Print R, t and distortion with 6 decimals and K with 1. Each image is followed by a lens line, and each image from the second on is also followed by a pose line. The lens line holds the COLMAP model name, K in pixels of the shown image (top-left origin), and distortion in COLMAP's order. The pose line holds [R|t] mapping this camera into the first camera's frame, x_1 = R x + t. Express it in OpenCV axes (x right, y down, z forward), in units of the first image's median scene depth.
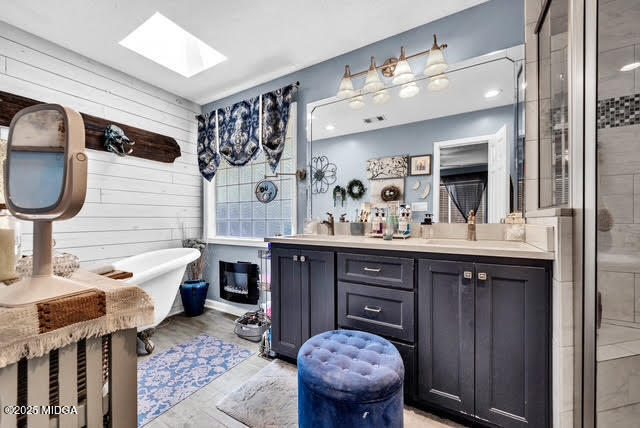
lens RADIAL K [[251.8, 0, 318.0], [0, 251.8, 216.4], [0, 0, 1]] dist [-0.002741, 0.000519]
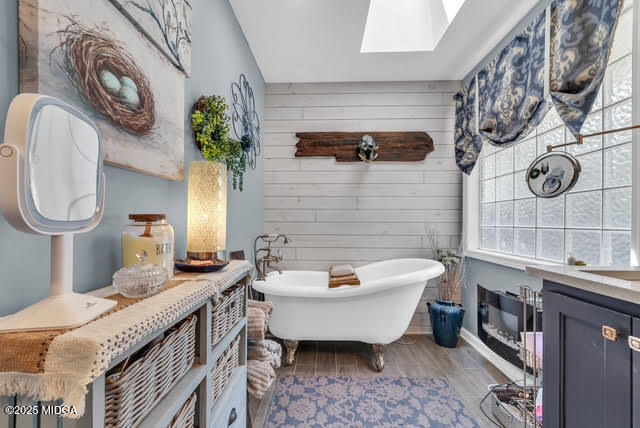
lens RADIAL K [[251.8, 0, 320.0], [0, 251.8, 220.7], [0, 0, 1]] dist [-0.002741, 0.000519]
pose [[0.470413, 0.003333, -0.882440, 0.027189], [0.001127, 0.999990, 0.004378, -0.006800], [0.882446, -0.003054, 0.470404, 0.278589]]
